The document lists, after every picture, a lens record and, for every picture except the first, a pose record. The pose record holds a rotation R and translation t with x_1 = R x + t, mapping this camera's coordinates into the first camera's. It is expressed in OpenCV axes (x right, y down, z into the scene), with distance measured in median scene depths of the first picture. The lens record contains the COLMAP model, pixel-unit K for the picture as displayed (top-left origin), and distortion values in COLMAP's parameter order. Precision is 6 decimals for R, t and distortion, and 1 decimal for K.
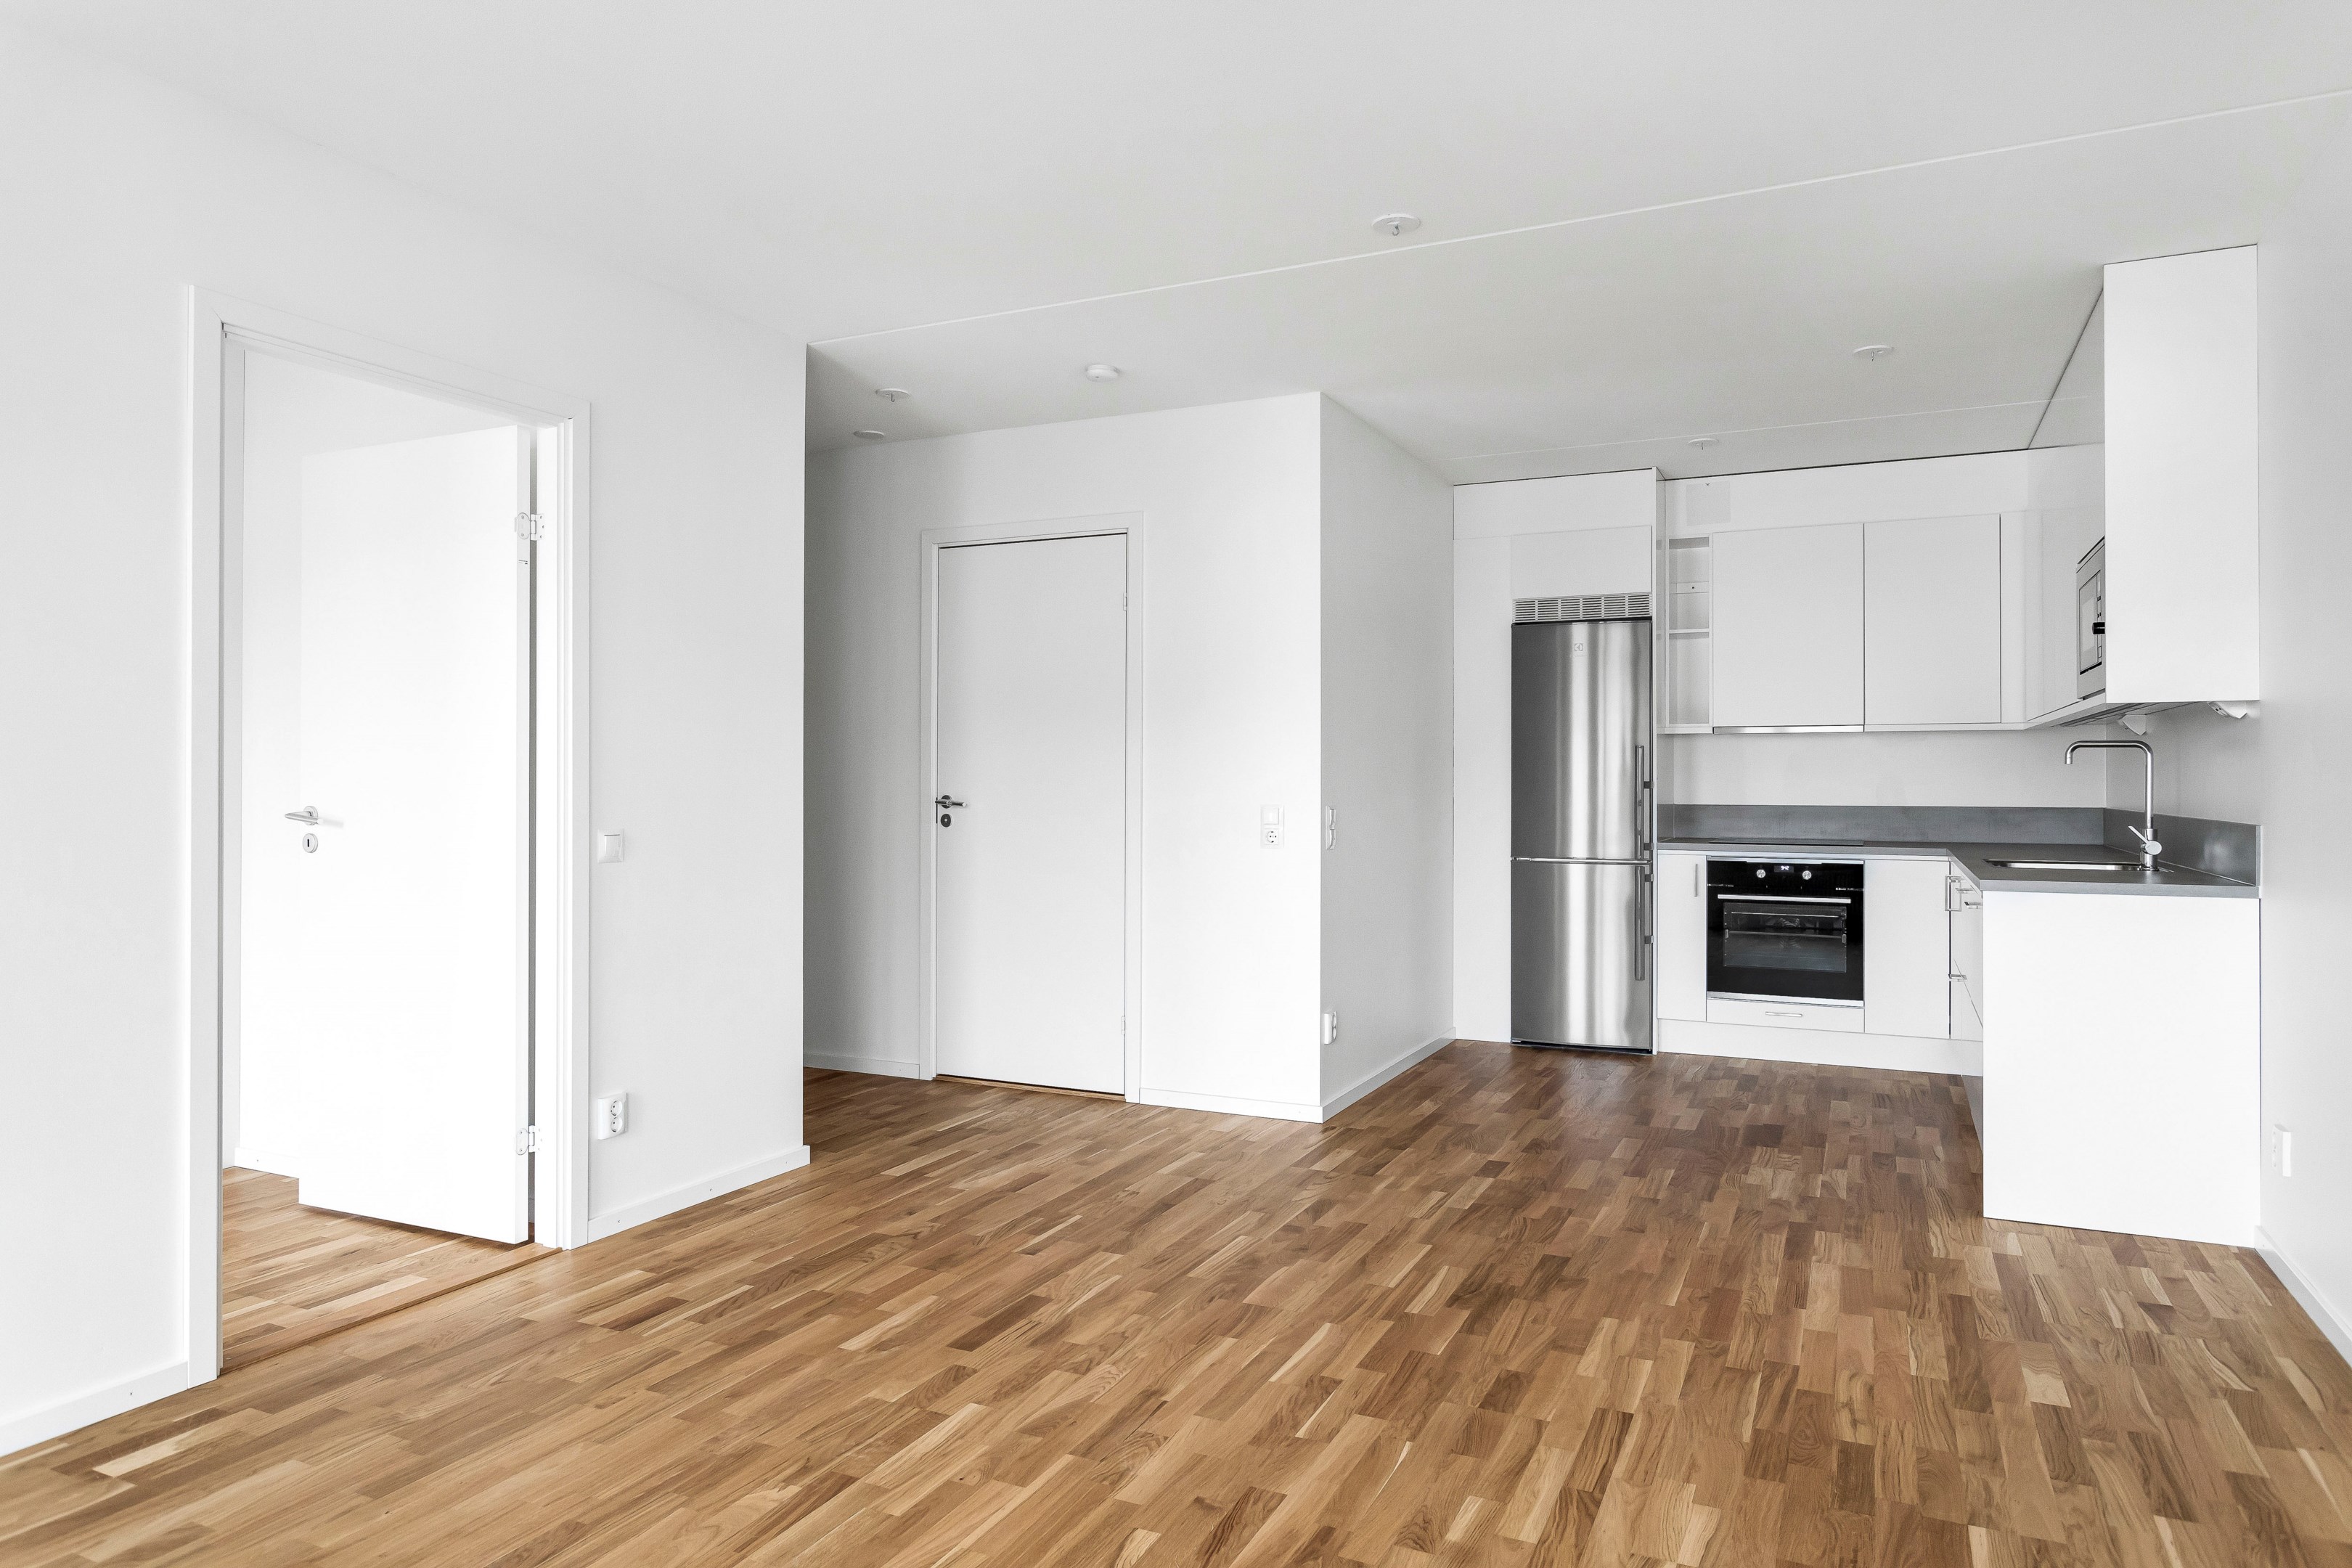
lens RADIAL K [[1442.8, 0, 1173.3], [0, 1442.8, 783.4], [0, 0, 1]] dist [0.002737, 0.000342]
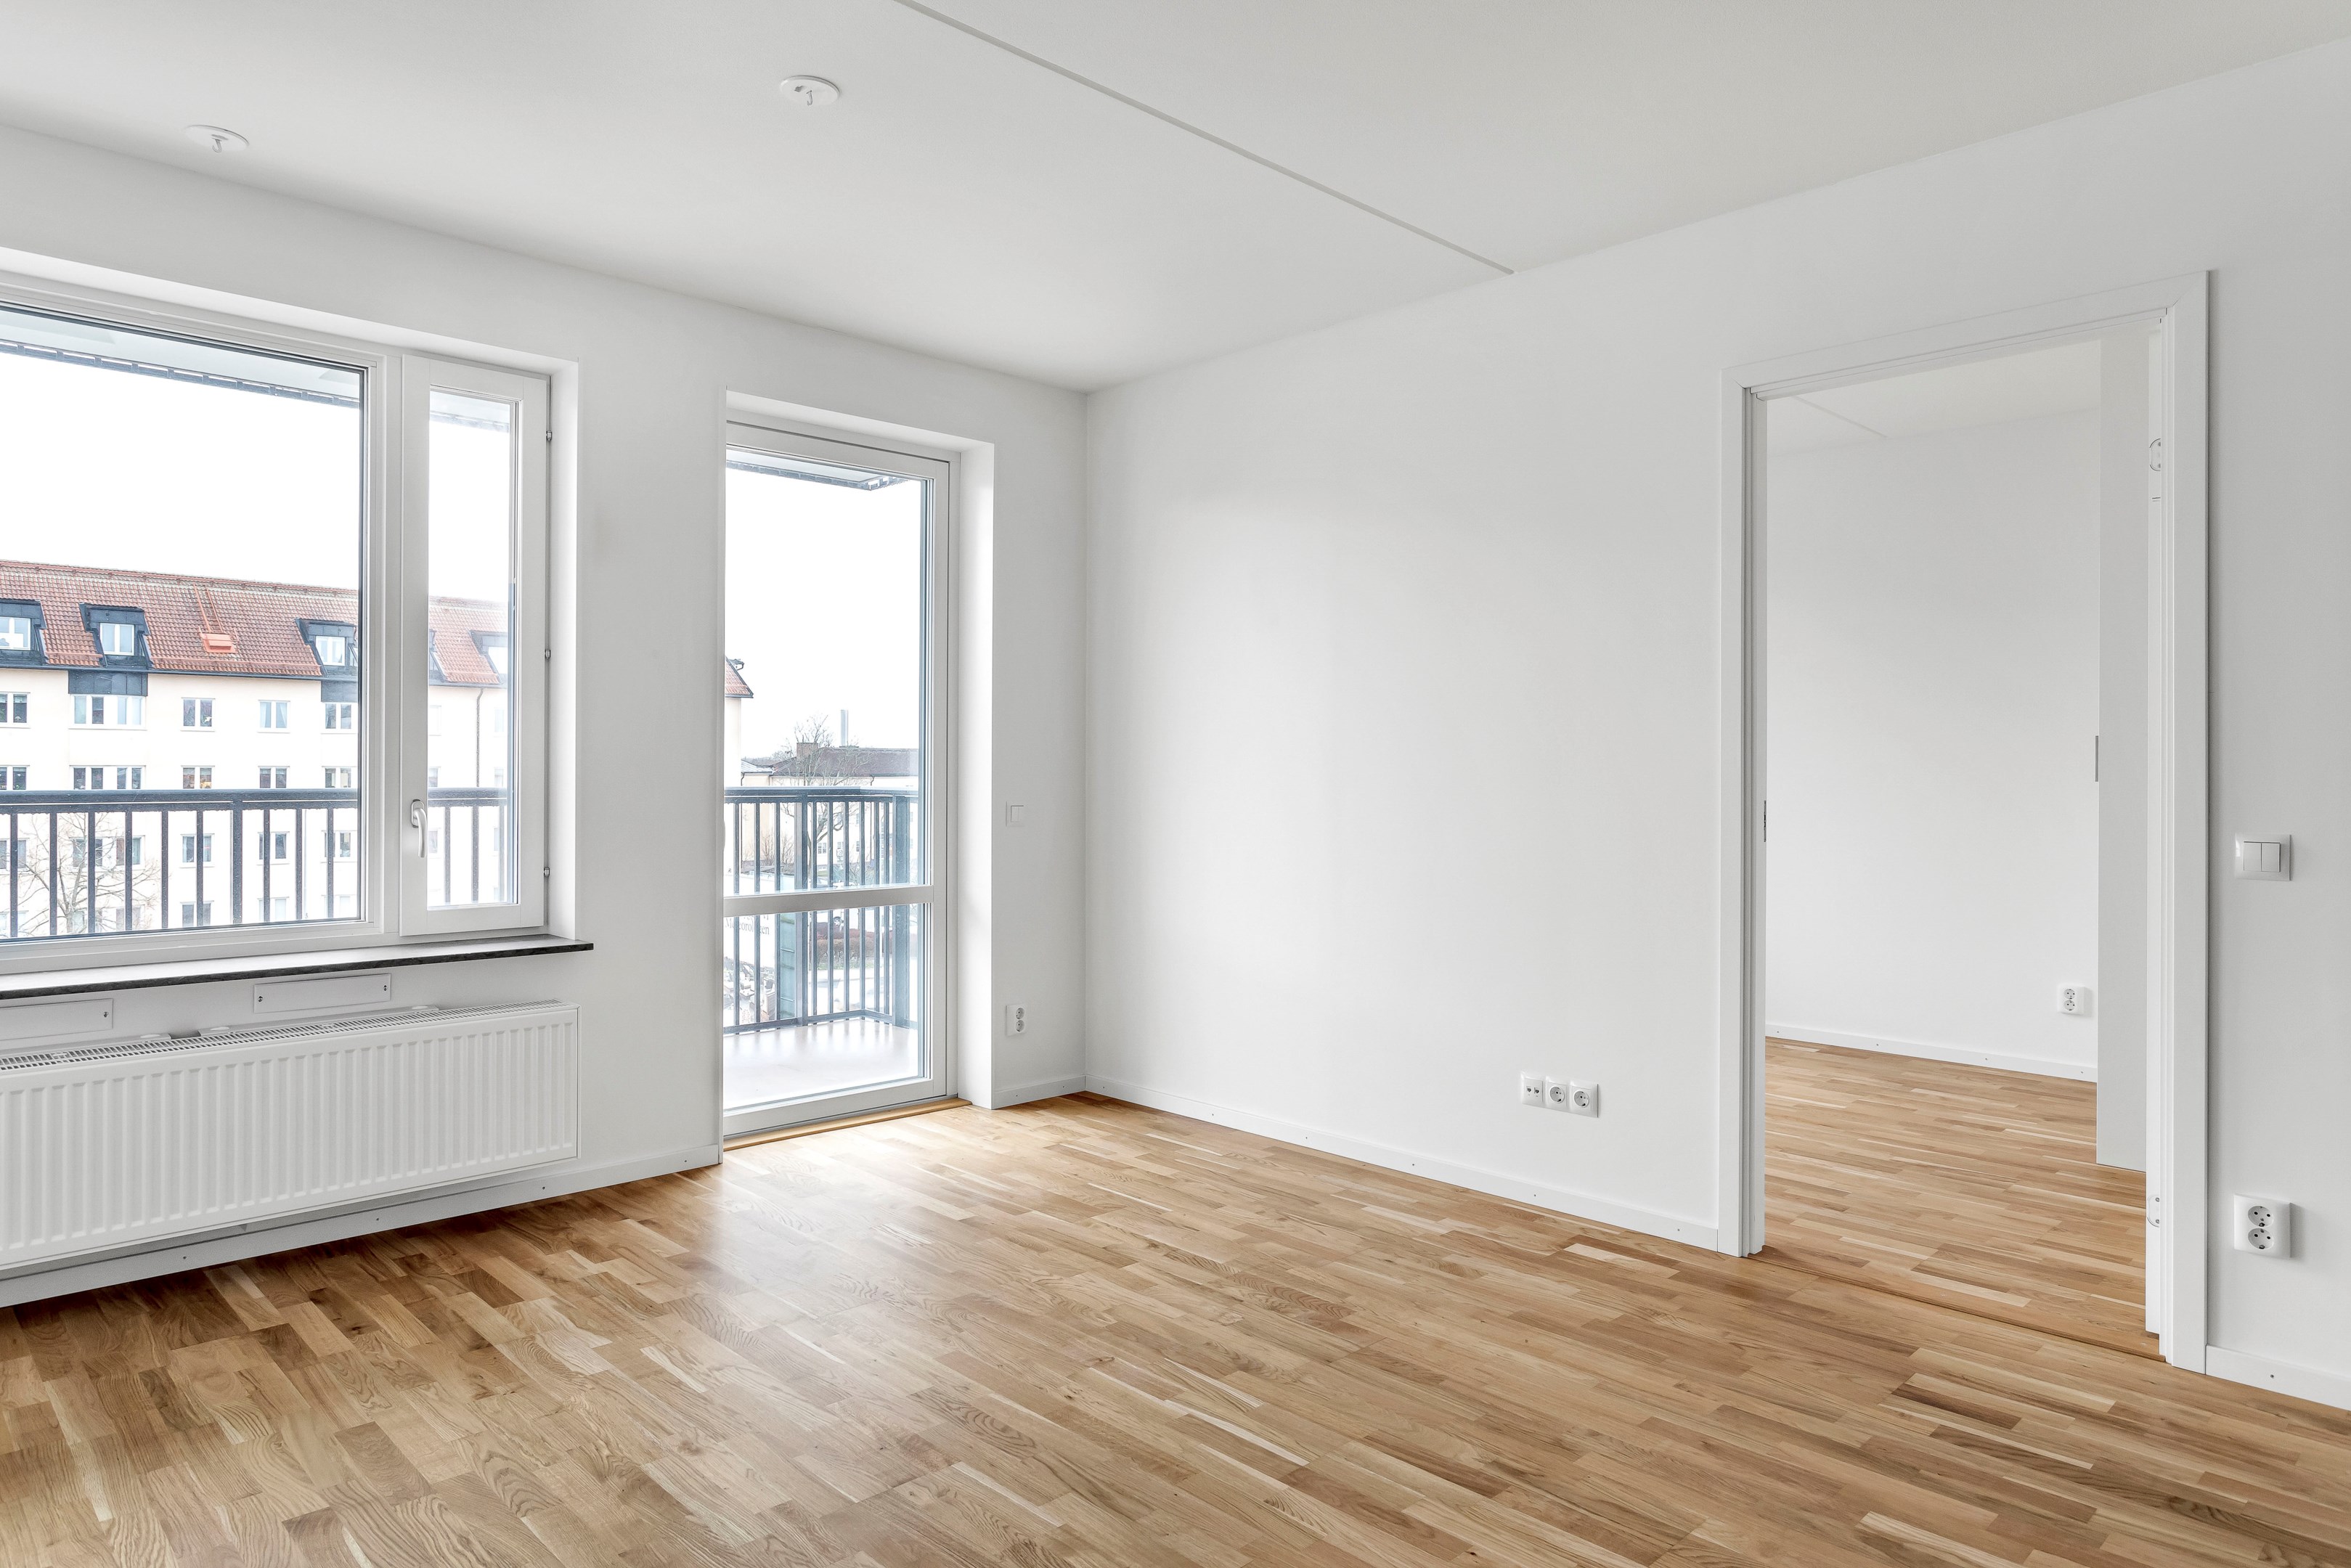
lens RADIAL K [[1418.2, 0, 1172.5], [0, 1418.2, 766.5], [0, 0, 1]] dist [-0.003376, 0.001317]
pose [[-0.343078, -0.003383, -0.939301, 0.559884], [-0.004892, 0.999986, -0.001815, 0.002483], [0.939294, 0.003972, -0.343090, 0.859818]]
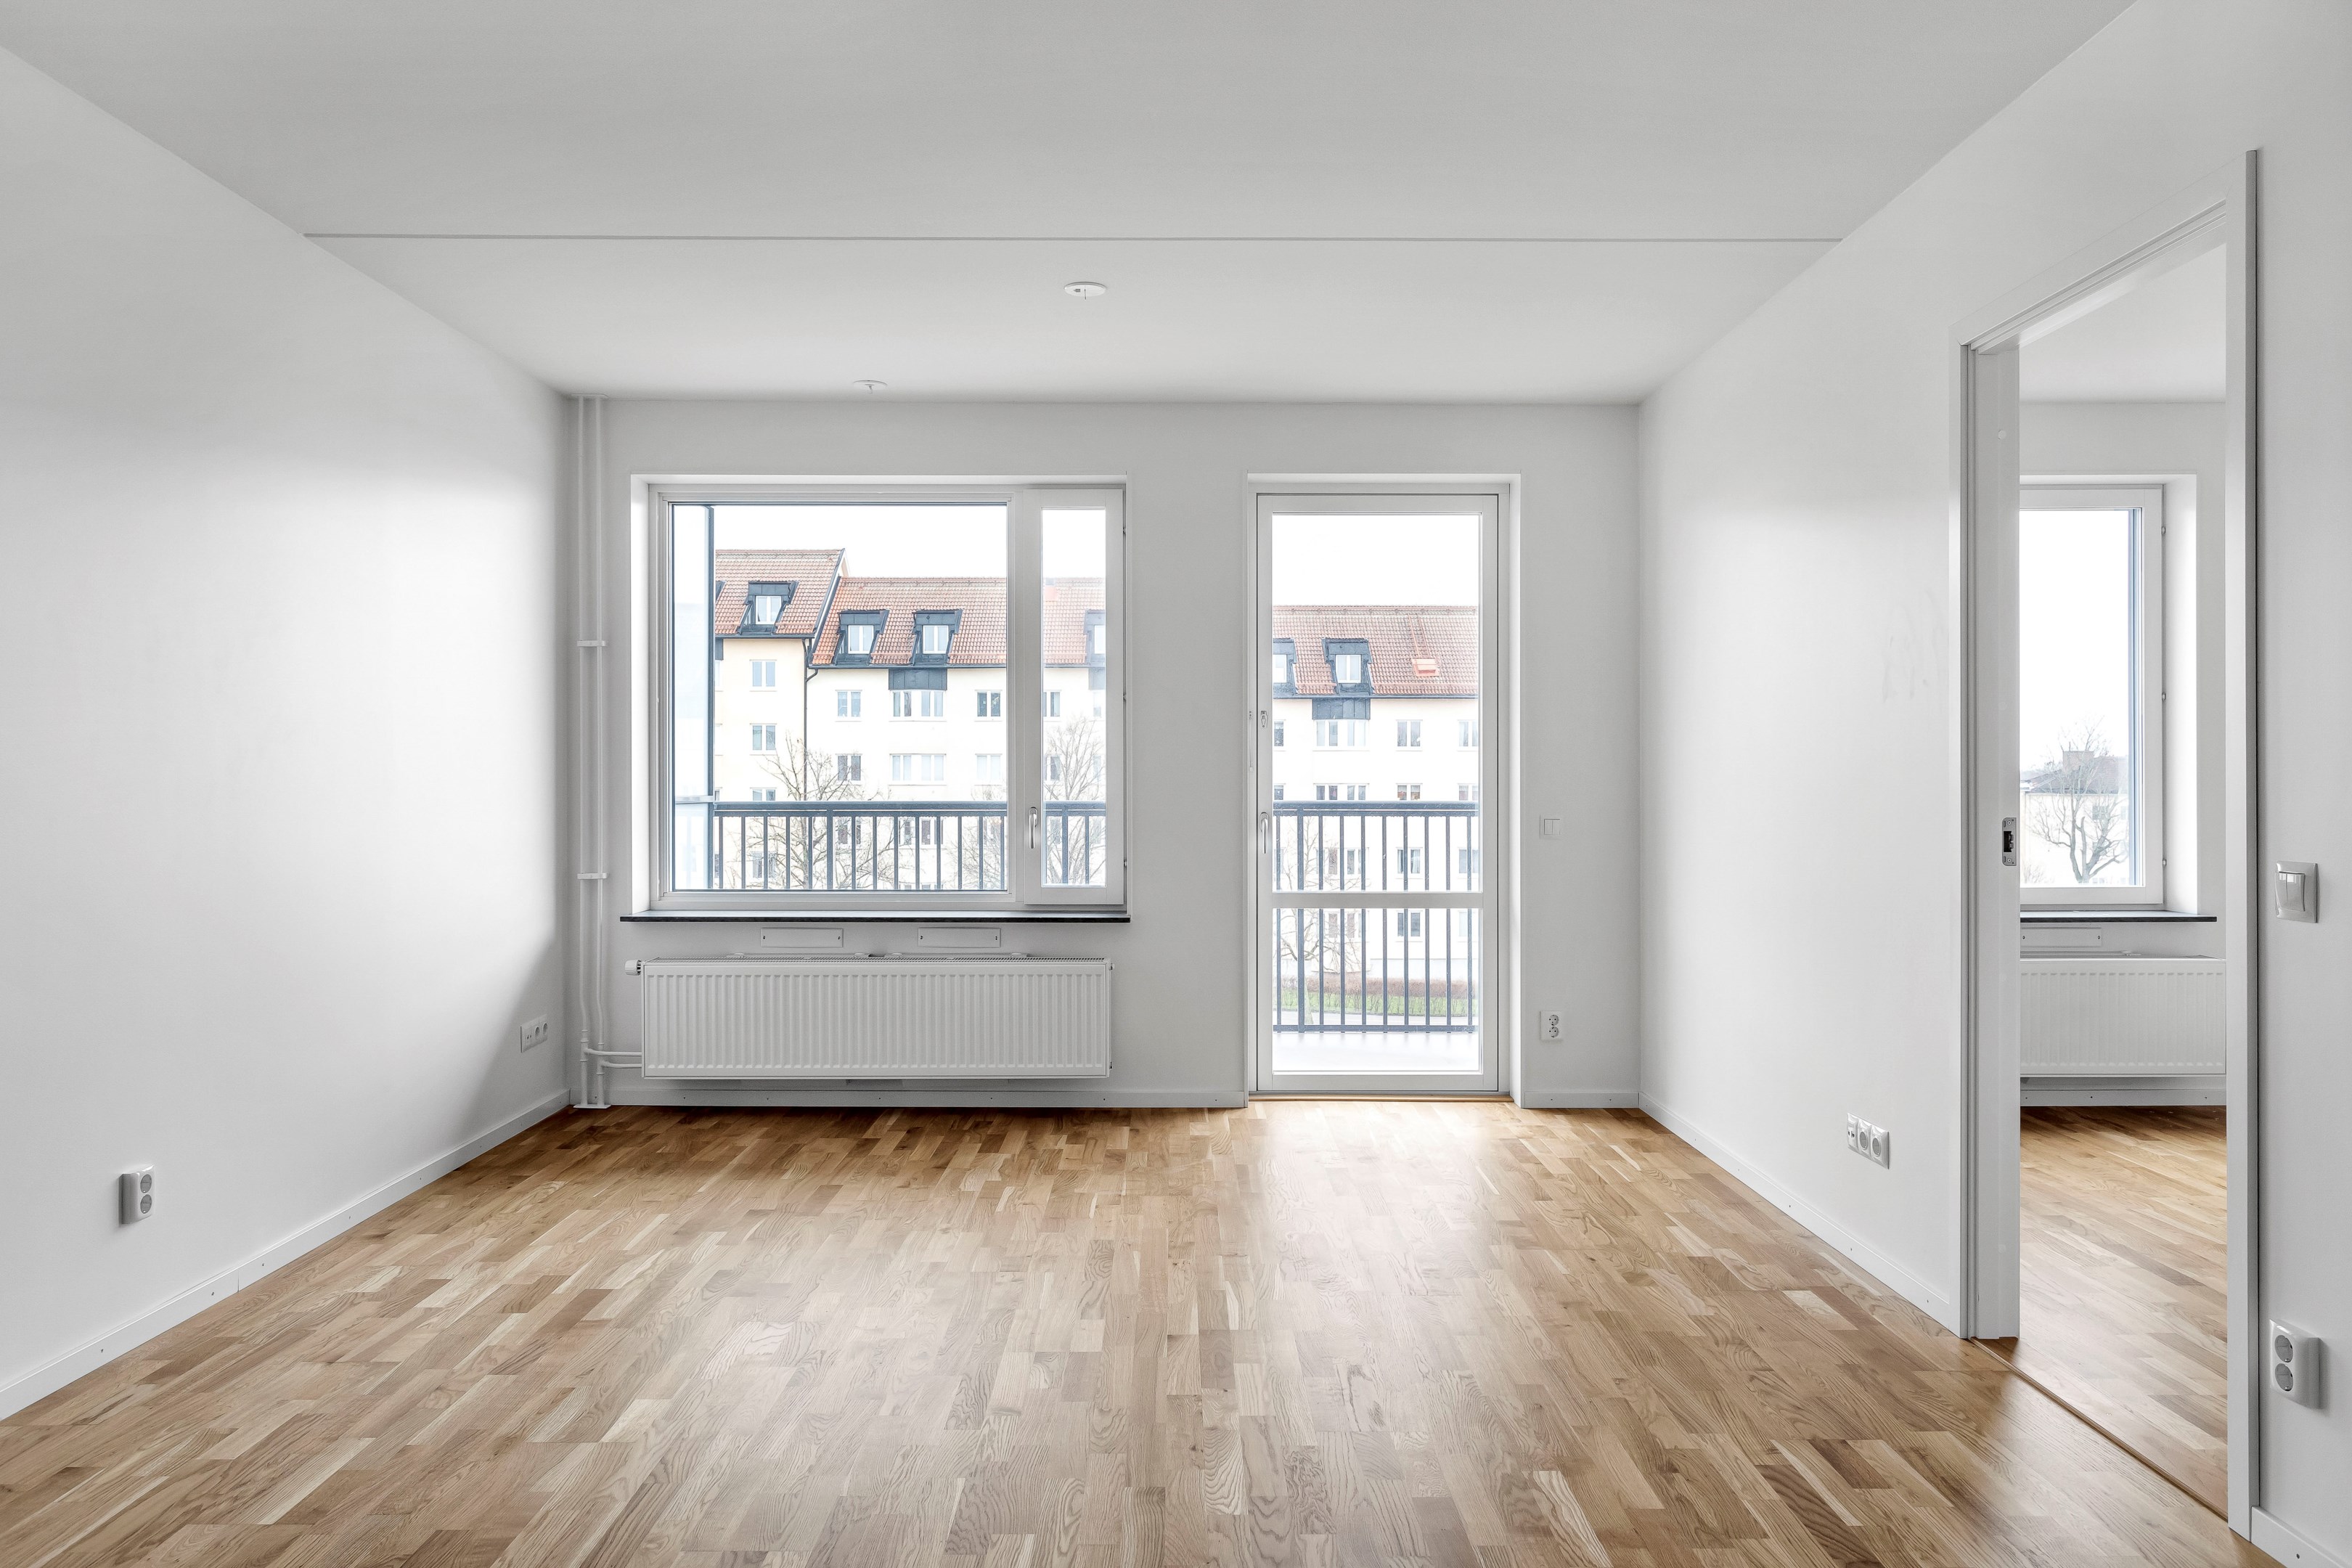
lens RADIAL K [[1624.8, 0, 1180.6], [0, 1624.8, 781.9], [0, 0, 1]] dist [-0.008930, 0.007801]
pose [[-0.898474, -0.000656, -0.439027, 0.342423], [-0.000883, 1.000000, 0.000313, 0.001041], [0.439026, 0.000669, -0.898474, 1.633986]]
